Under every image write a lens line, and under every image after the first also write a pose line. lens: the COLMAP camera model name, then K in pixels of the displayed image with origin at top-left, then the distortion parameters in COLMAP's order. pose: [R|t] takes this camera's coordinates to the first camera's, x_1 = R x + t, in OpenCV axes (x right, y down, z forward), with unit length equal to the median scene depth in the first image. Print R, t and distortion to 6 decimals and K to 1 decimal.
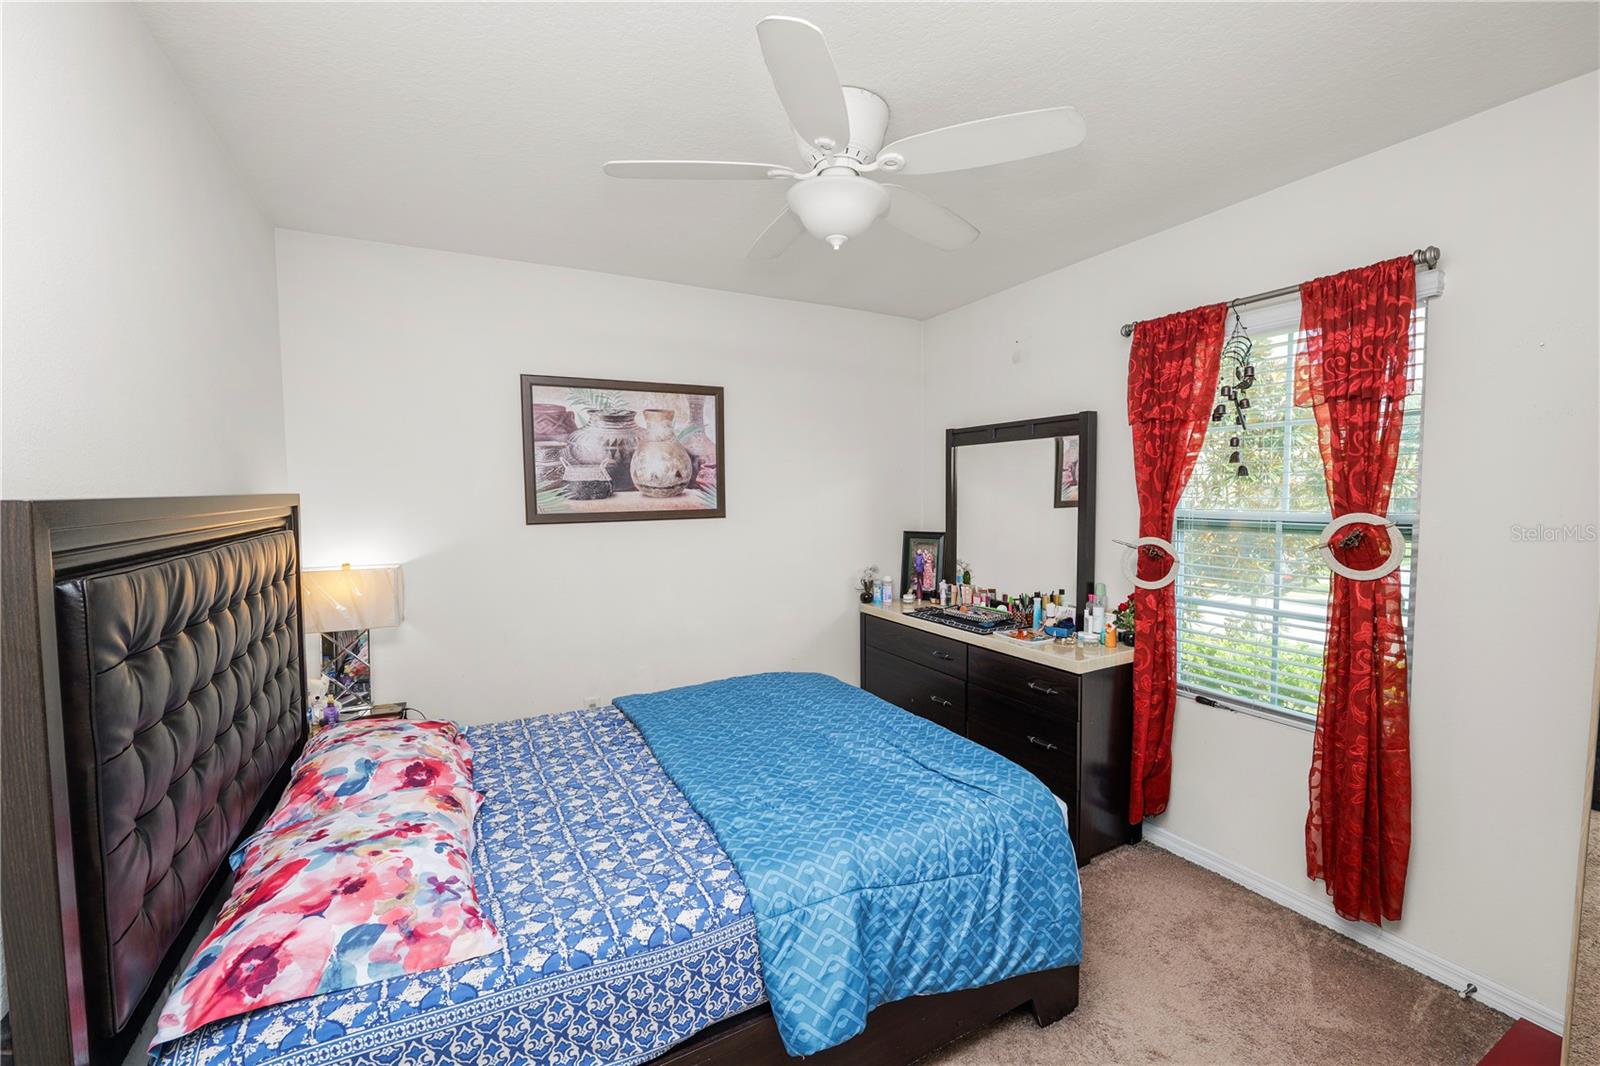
lens RADIAL K [[653.8, 0, 799.8], [0, 653.8, 524.3], [0, 0, 1]] dist [-0.013713, 0.000368]
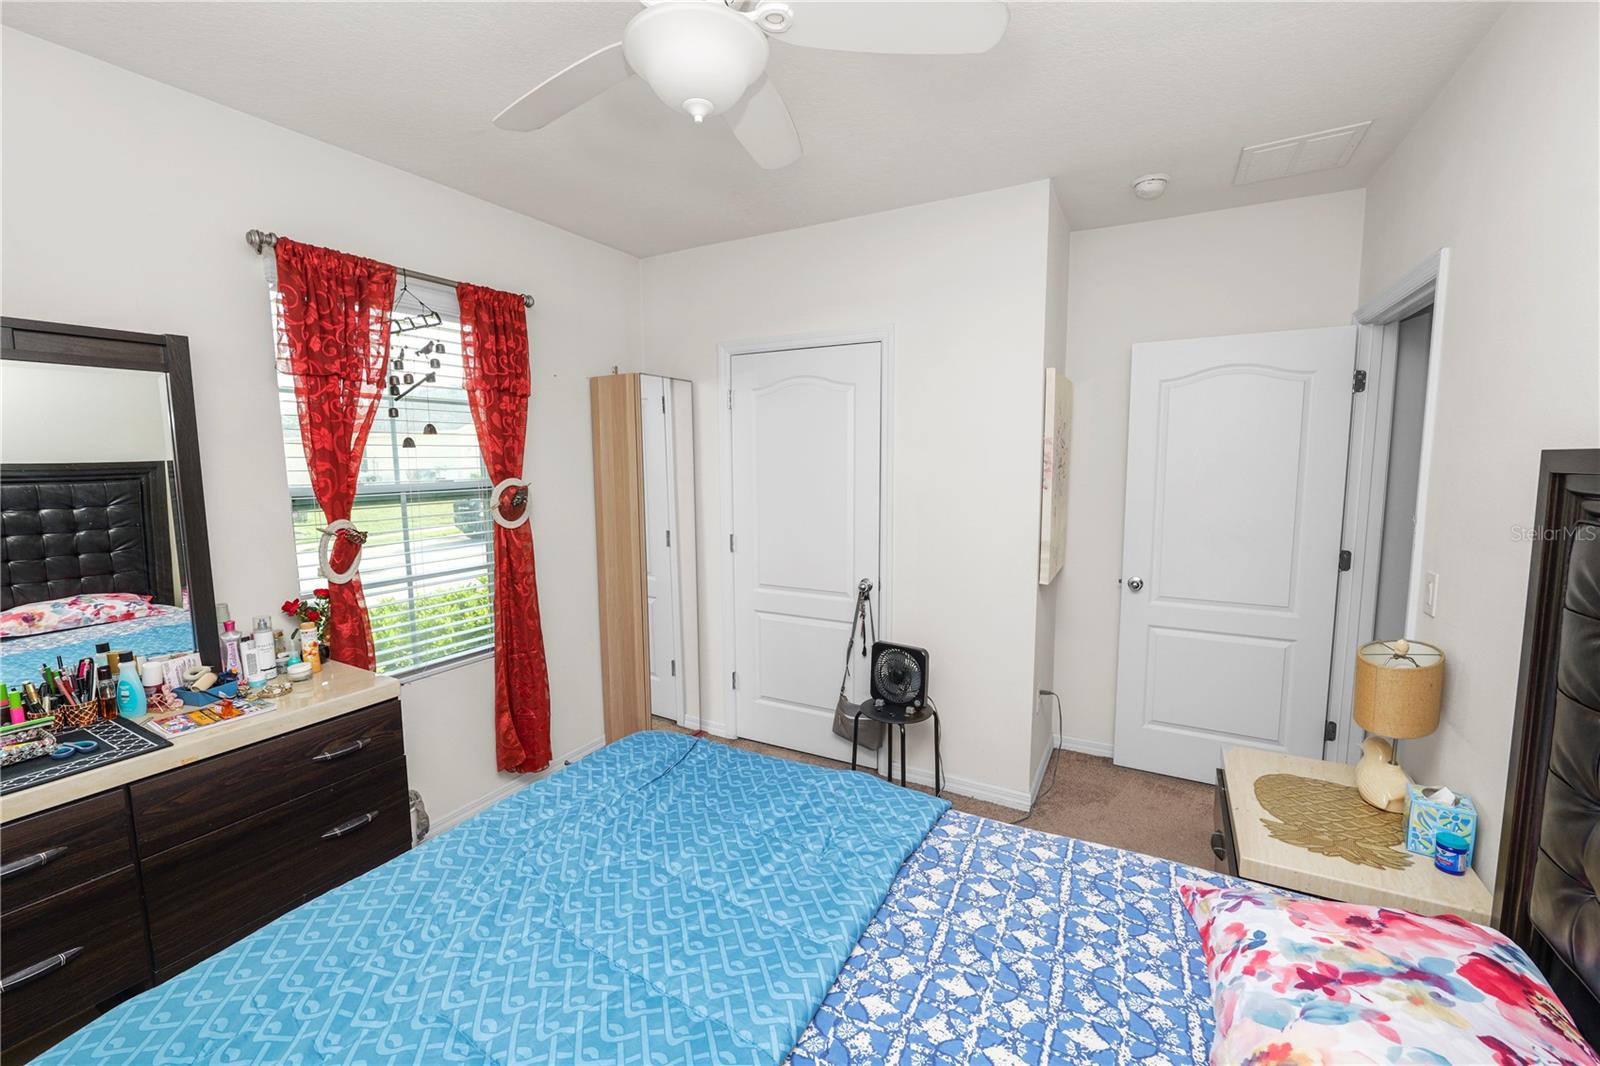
lens RADIAL K [[653.8, 0, 799.3], [0, 653.8, 530.4], [0, 0, 1]] dist [-0.013713, 0.000368]
pose [[-0.552569, -0.077380, 0.829867, -0.600073], [0.052764, 0.990436, 0.127485, -0.052750], [-0.831795, 0.114231, -0.543202, 1.271658]]
